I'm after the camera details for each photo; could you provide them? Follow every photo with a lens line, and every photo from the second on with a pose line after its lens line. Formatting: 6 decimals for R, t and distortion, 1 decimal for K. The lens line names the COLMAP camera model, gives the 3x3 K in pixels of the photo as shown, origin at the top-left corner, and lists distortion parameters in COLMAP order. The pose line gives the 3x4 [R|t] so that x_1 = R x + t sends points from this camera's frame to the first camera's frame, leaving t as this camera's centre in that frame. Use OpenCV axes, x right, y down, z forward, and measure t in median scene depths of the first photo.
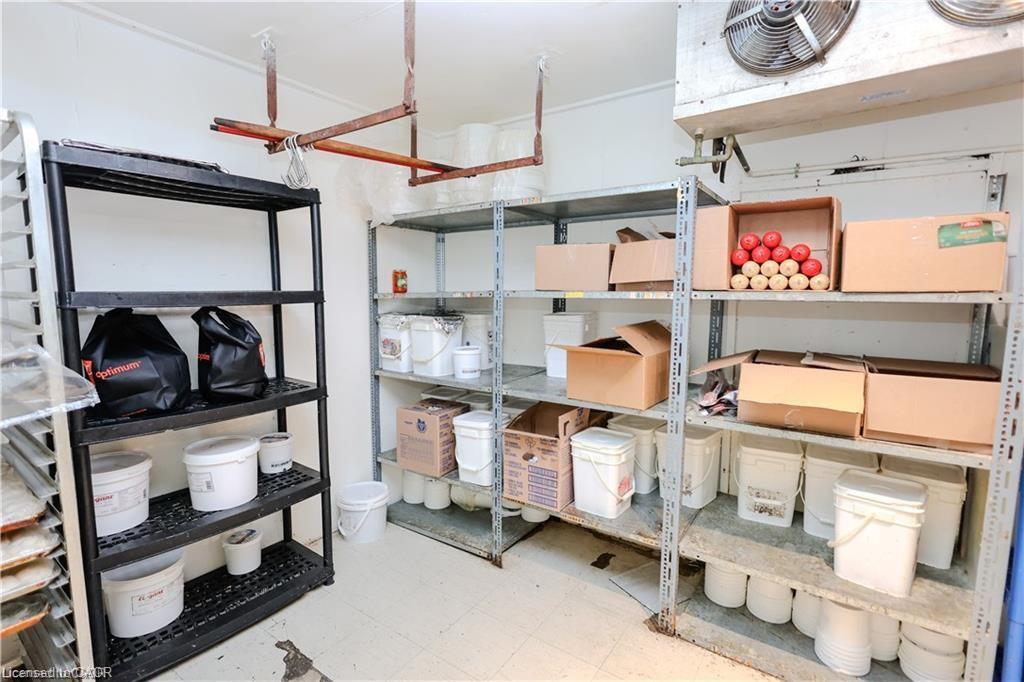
lens RADIAL K [[495.3, 0, 526.7], [0, 495.3, 343.4], [0, 0, 1]] dist [-0.002491, -0.000056]
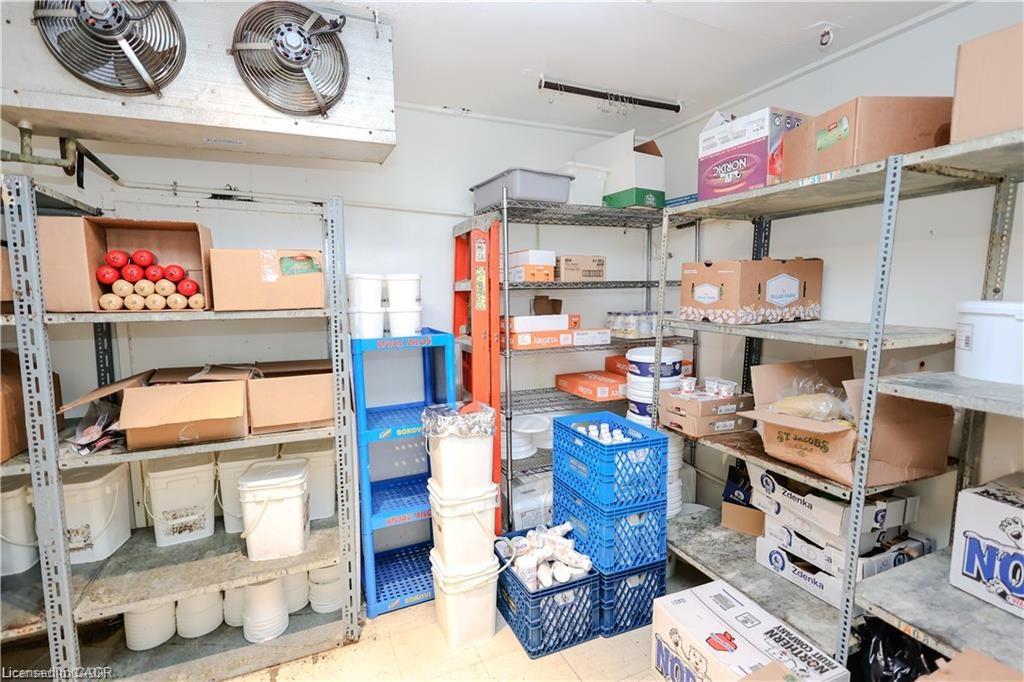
lens RADIAL K [[477.9, 0, 512.0], [0, 477.9, 341.0], [0, 0, 1]] dist [0.000482, -0.000042]
pose [[0.529096, -0.097210, 0.842975, 0.064260], [0.106891, 0.993138, 0.047436, -0.013617], [-0.841803, 0.065009, 0.535857, -0.102130]]
